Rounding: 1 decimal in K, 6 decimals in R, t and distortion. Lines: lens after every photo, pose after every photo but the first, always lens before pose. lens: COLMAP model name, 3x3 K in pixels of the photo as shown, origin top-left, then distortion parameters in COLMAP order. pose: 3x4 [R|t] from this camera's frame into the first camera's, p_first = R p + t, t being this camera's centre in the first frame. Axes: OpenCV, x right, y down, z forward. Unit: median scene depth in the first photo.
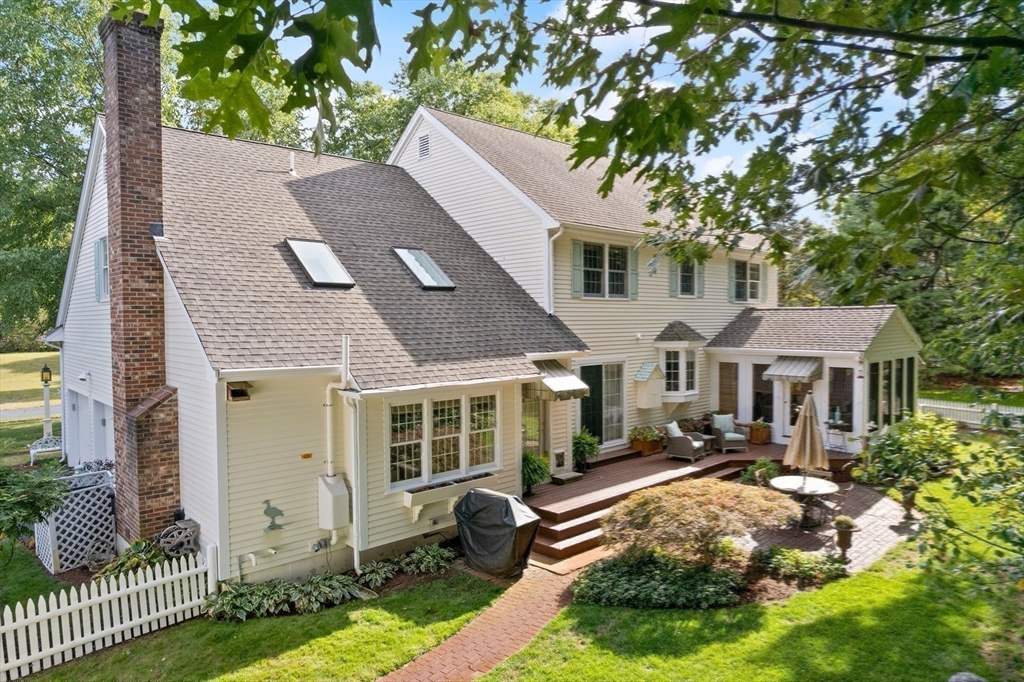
lens RADIAL K [[646.0, 0, 512.0], [0, 646.0, 341.0], [0, 0, 1]] dist [-0.001903, 0.000136]
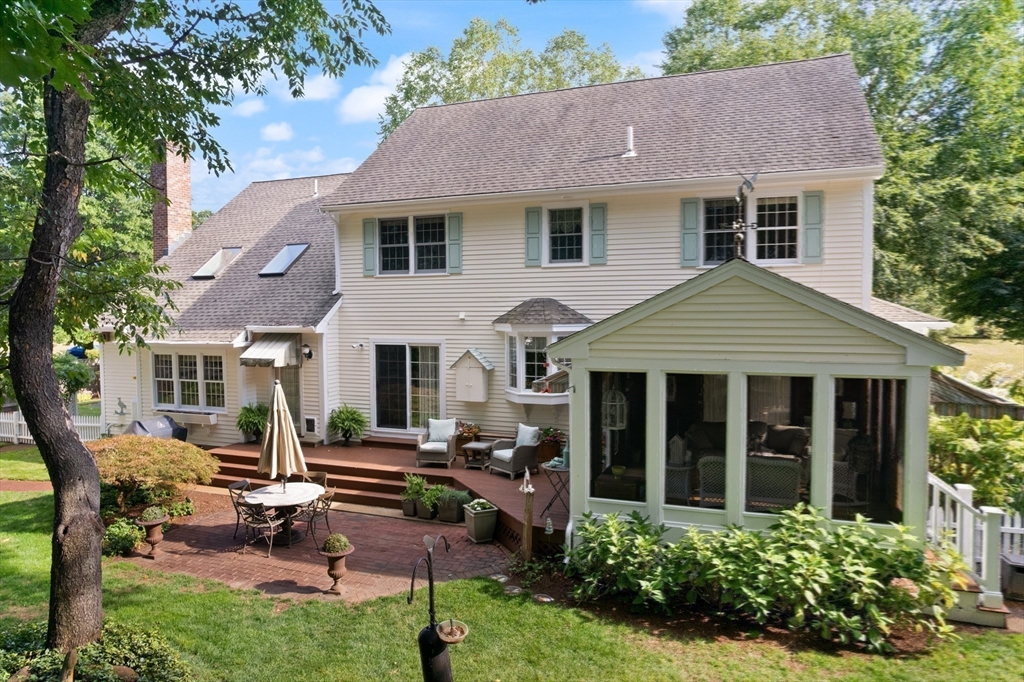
lens RADIAL K [[646.0, 0, 512.0], [0, 646.0, 341.0], [0, 0, 1]] dist [-0.001903, 0.000136]
pose [[0.429837, 0.043847, -0.901841, 1.044946], [-0.029445, 0.998970, 0.034535, -0.006469], [0.902426, 0.011710, 0.430685, 0.722797]]
